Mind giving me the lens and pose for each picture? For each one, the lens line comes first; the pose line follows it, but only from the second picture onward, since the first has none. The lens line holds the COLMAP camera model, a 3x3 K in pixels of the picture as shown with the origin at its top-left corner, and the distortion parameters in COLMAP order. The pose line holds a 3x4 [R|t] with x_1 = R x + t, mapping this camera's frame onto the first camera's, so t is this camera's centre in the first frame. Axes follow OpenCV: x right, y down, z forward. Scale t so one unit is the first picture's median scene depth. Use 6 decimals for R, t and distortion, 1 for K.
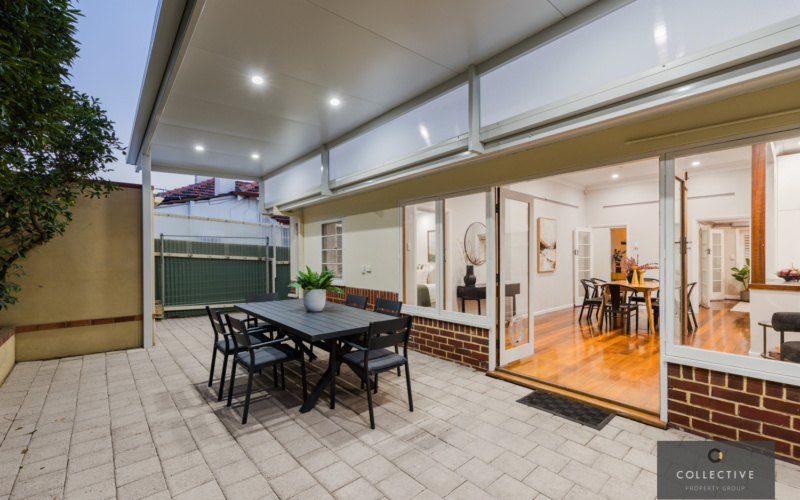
lens RADIAL K [[338.7, 0, 393.7], [0, 338.7, 256.7], [0, 0, 1]] dist [0.002708, 0.000296]
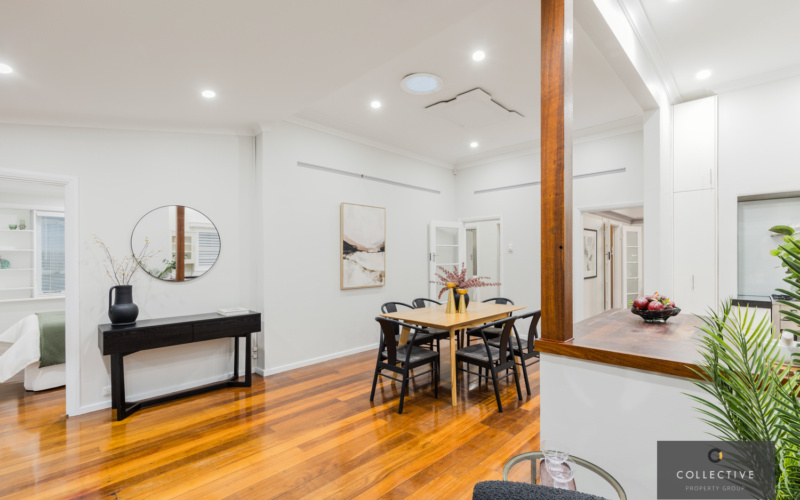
lens RADIAL K [[345.7, 0, 406.7], [0, 345.7, 255.7], [0, 0, 1]] dist [-0.000997, 0.000473]
pose [[0.996962, -0.001909, 0.077861, 0.407666], [0.002325, 0.999984, -0.005251, -0.010808], [-0.077849, 0.005416, 0.996950, 0.280578]]
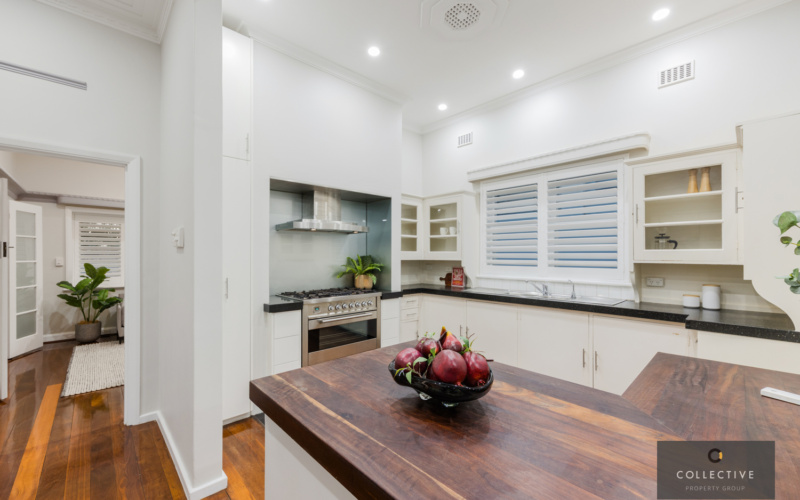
lens RADIAL K [[327.0, 0, 401.3], [0, 327.0, 253.2], [0, 0, 1]] dist [0.001813, 0.001336]
pose [[-0.044125, 0.004190, 0.999017, 0.505756], [0.002016, 0.999990, -0.004106, -0.008457], [-0.999024, 0.001833, -0.044133, 0.535213]]
